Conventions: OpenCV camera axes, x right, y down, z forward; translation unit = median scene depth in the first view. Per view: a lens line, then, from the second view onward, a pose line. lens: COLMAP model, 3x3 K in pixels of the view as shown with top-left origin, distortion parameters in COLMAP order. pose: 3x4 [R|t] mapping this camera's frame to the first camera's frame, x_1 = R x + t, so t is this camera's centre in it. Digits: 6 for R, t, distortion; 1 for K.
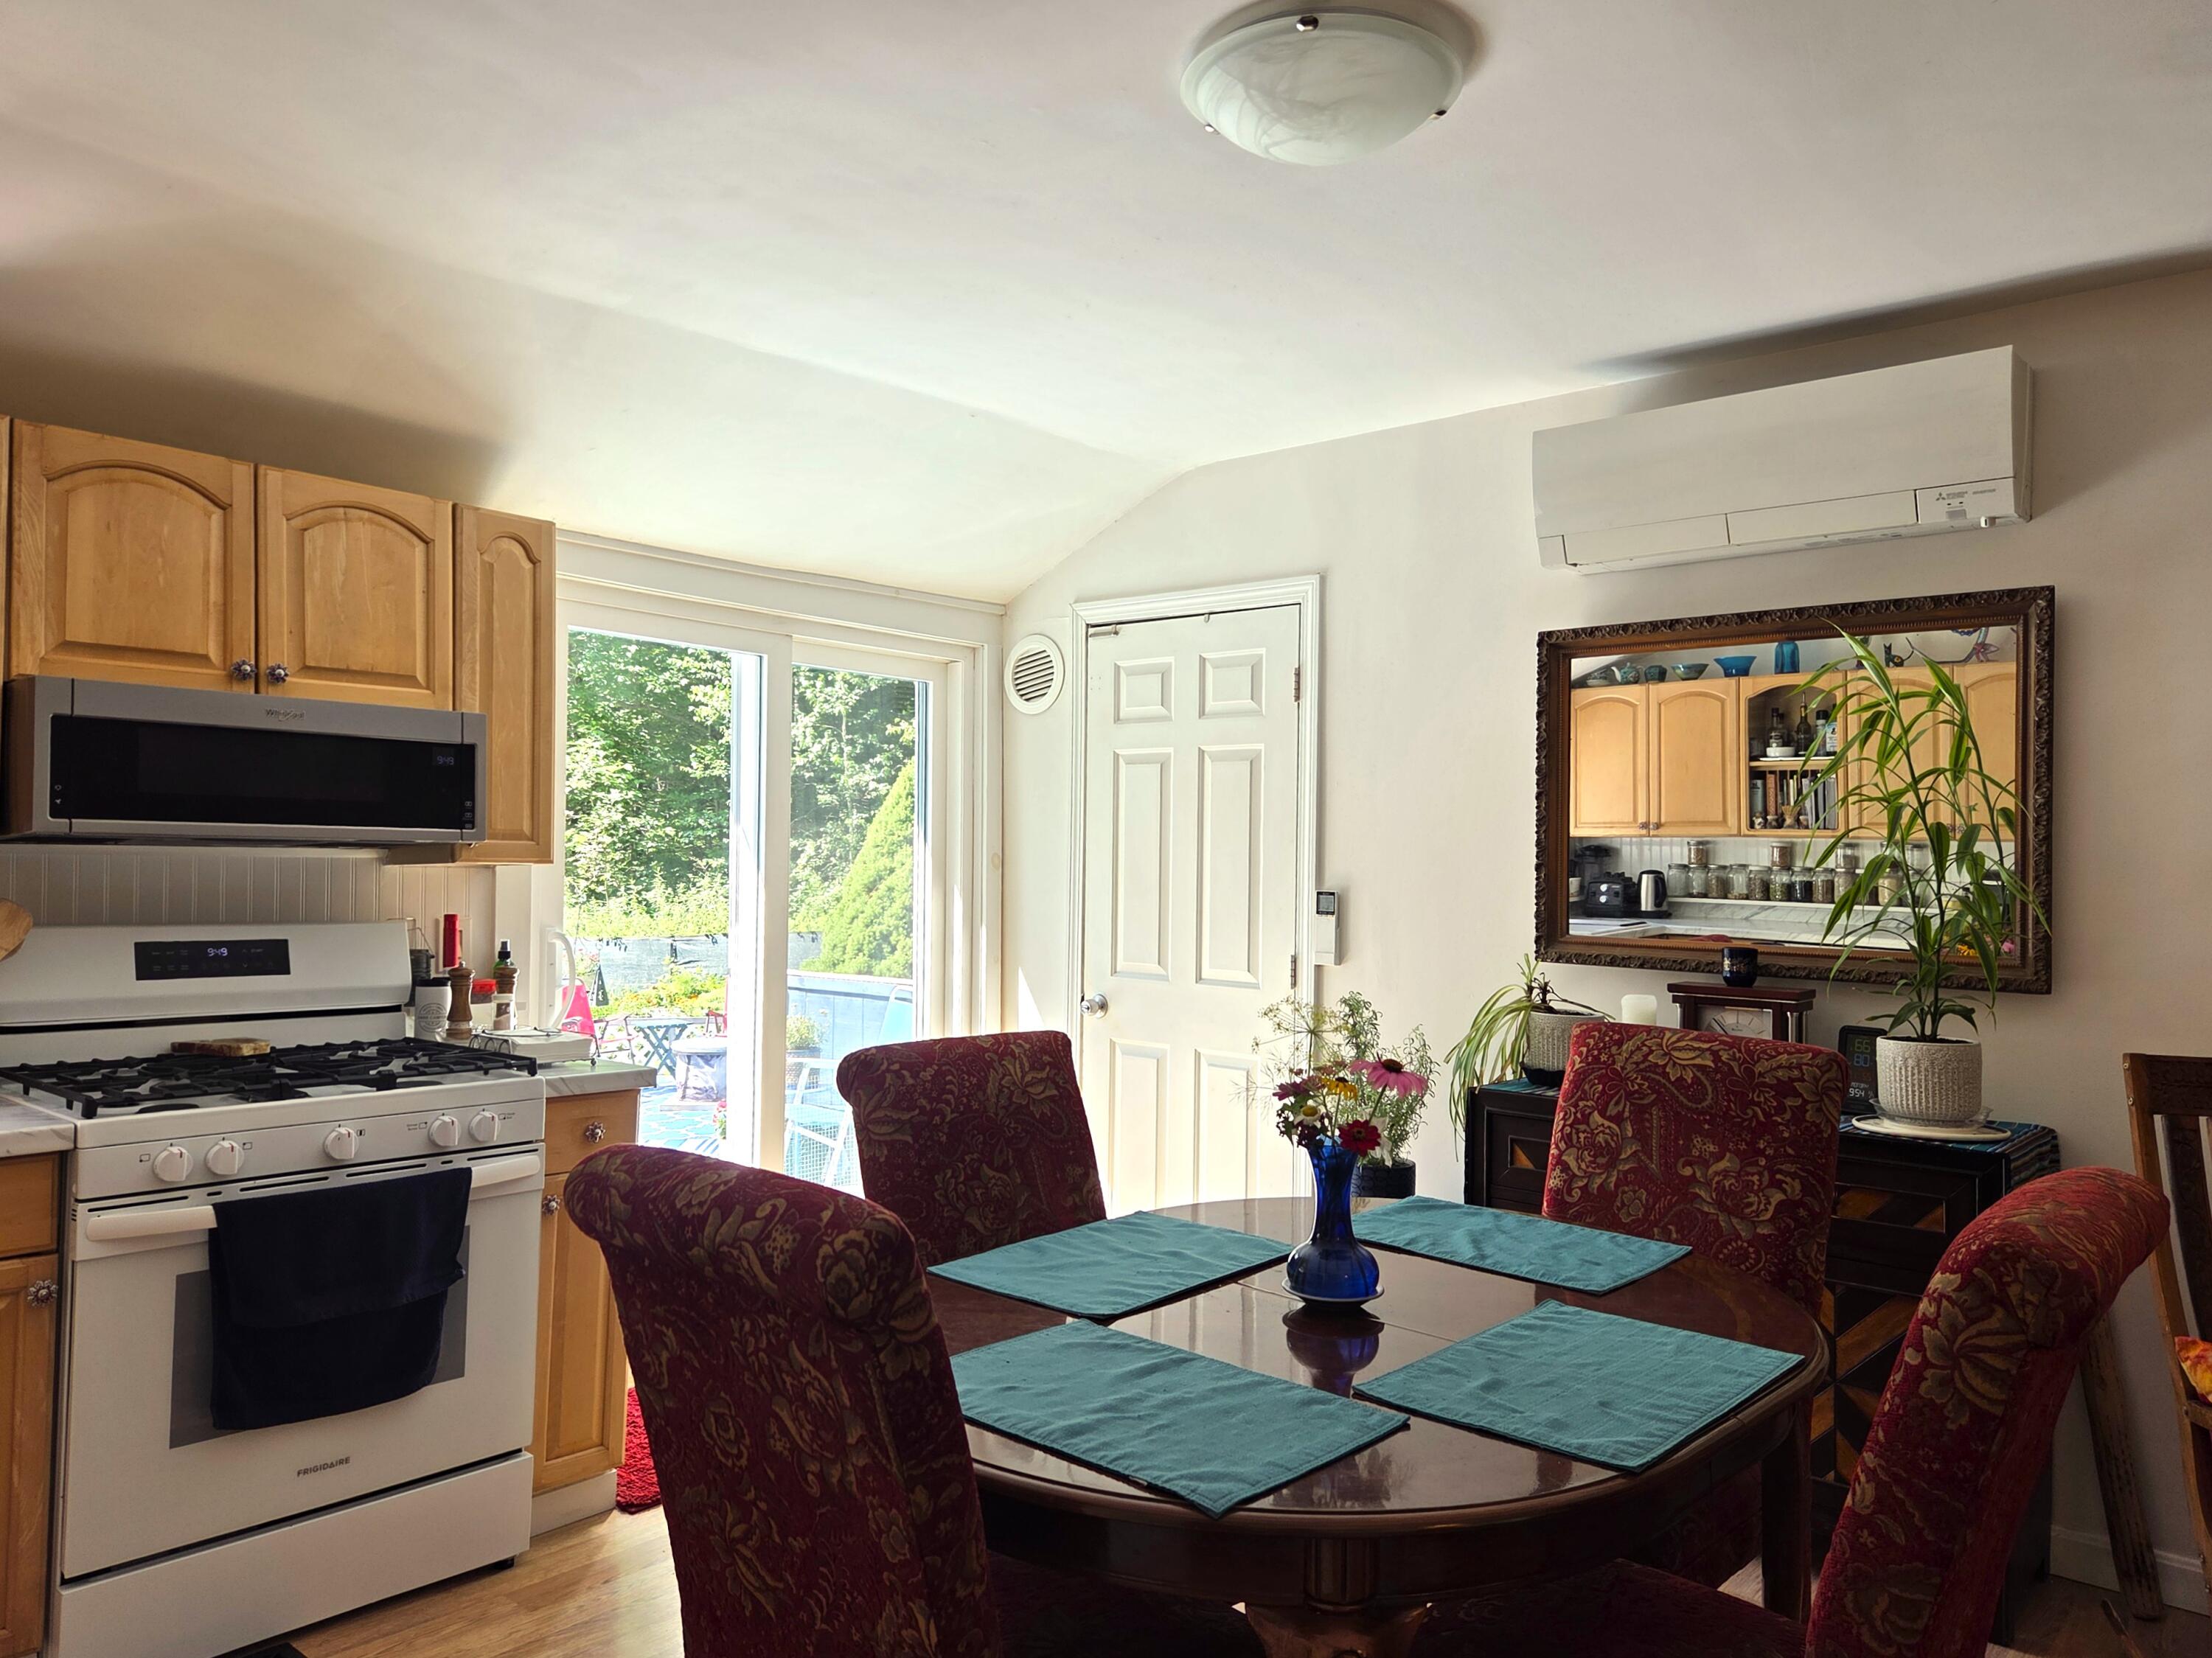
lens RADIAL K [[1565.9, 0, 1101.7], [0, 1565.9, 826.4], [0, 0, 1]] dist [0.094656, -0.093045]
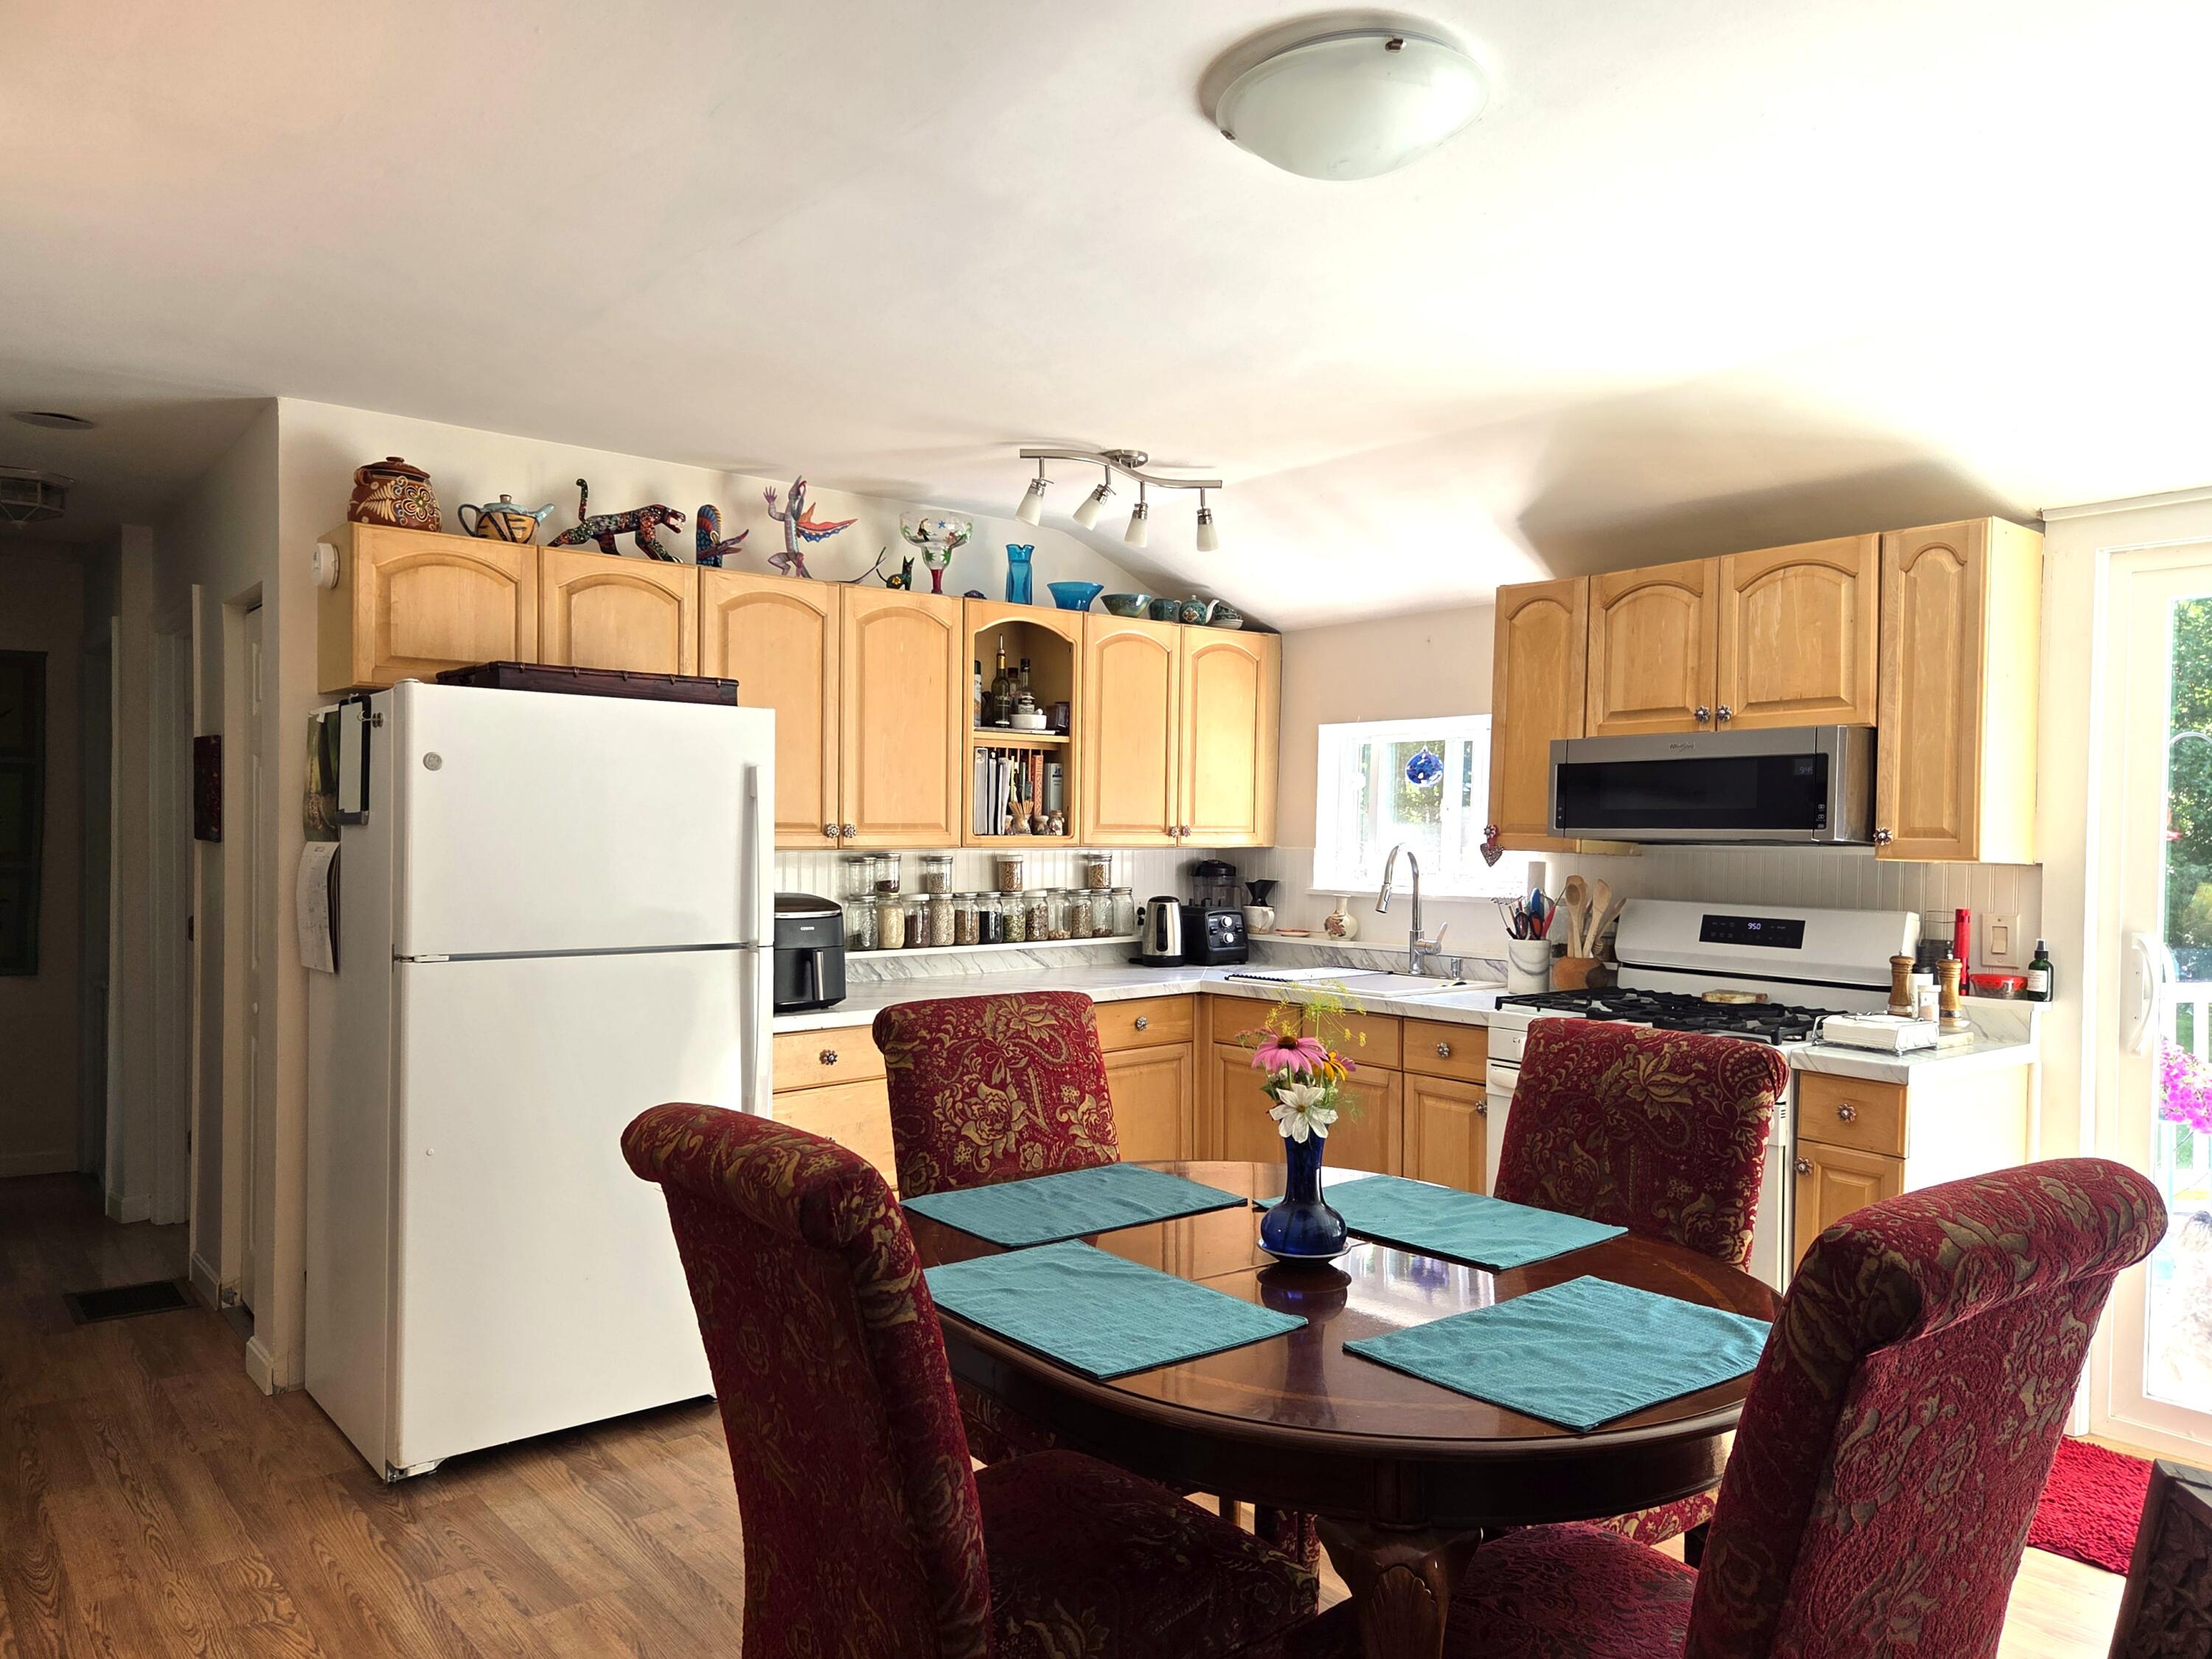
lens RADIAL K [[1499.8, 0, 1106.0], [0, 1499.8, 829.5], [0, 0, 1]] dist [0.081262, -0.076474]
pose [[-0.151027, -0.023087, -0.988260, 0.785737], [0.010161, 0.999638, -0.024906, 0.025449], [0.988477, -0.013803, -0.150738, 0.683424]]
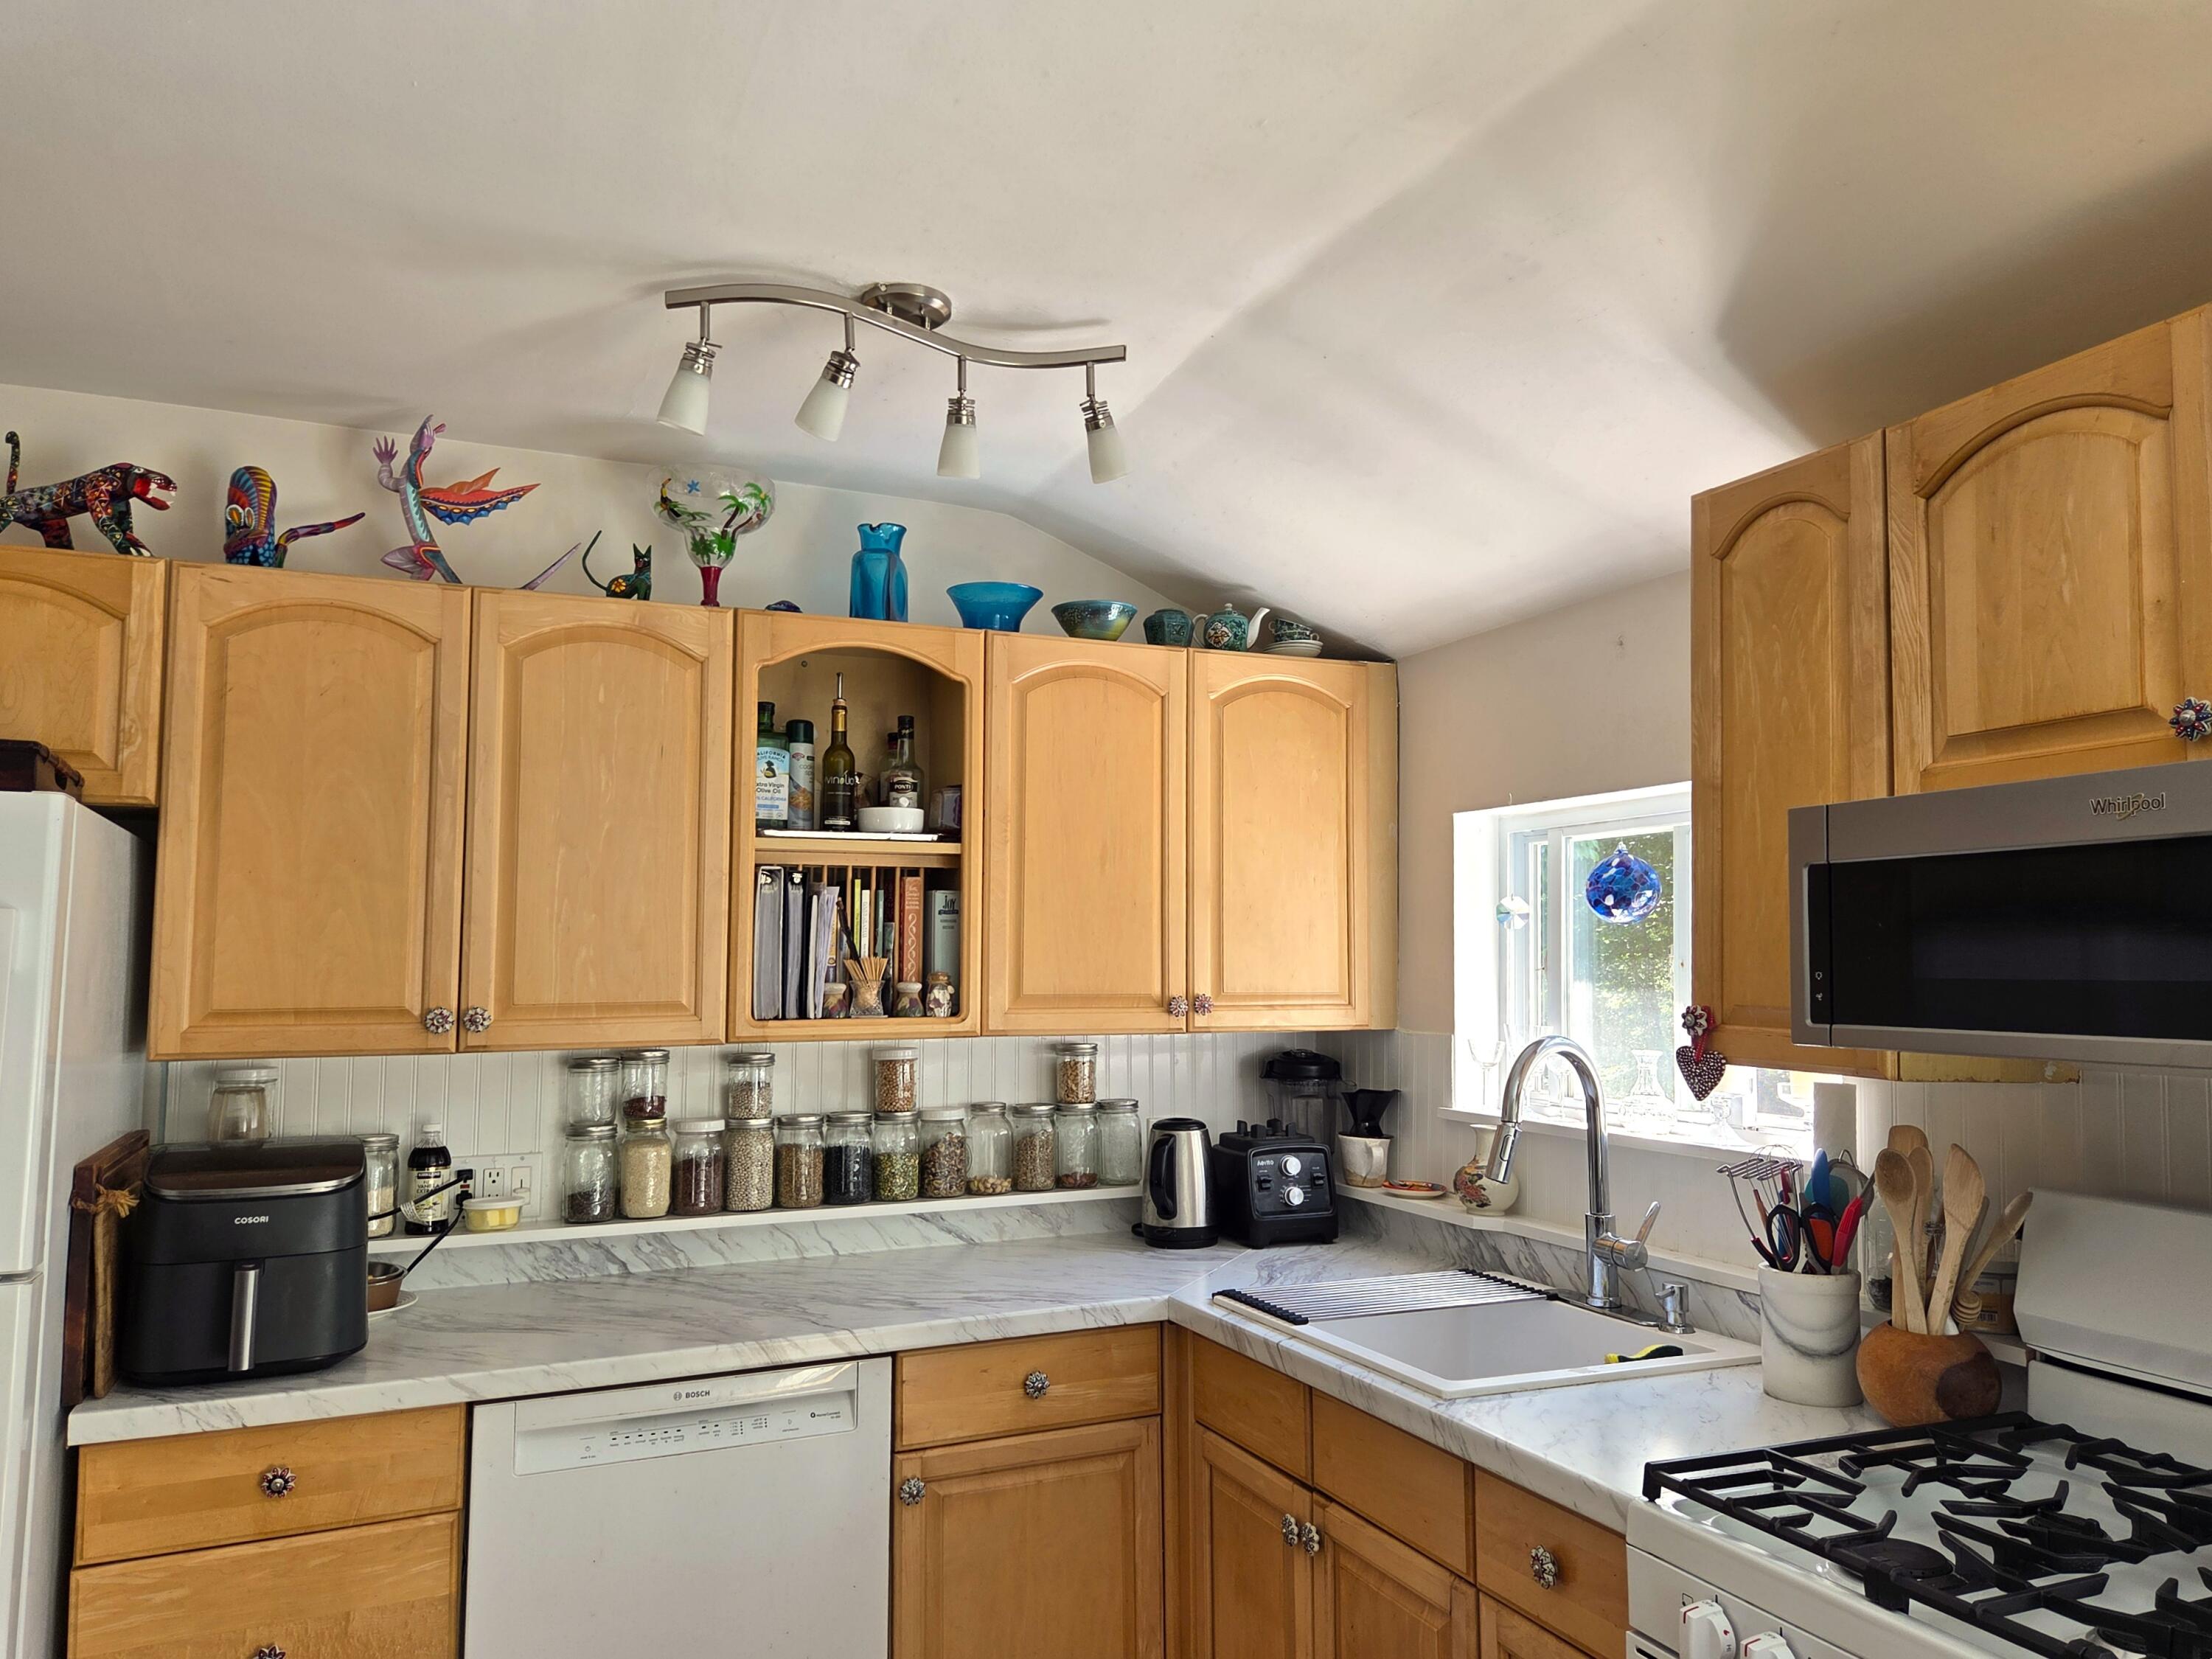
lens RADIAL K [[1566.1, 0, 1101.7], [0, 1566.1, 826.9], [0, 0, 1]] dist [0.094656, -0.093045]
pose [[-0.417273, -0.101672, -0.903076, 0.048196], [0.011166, 0.993073, -0.116964, -0.010420], [0.908713, -0.058890, -0.413247, 0.881698]]
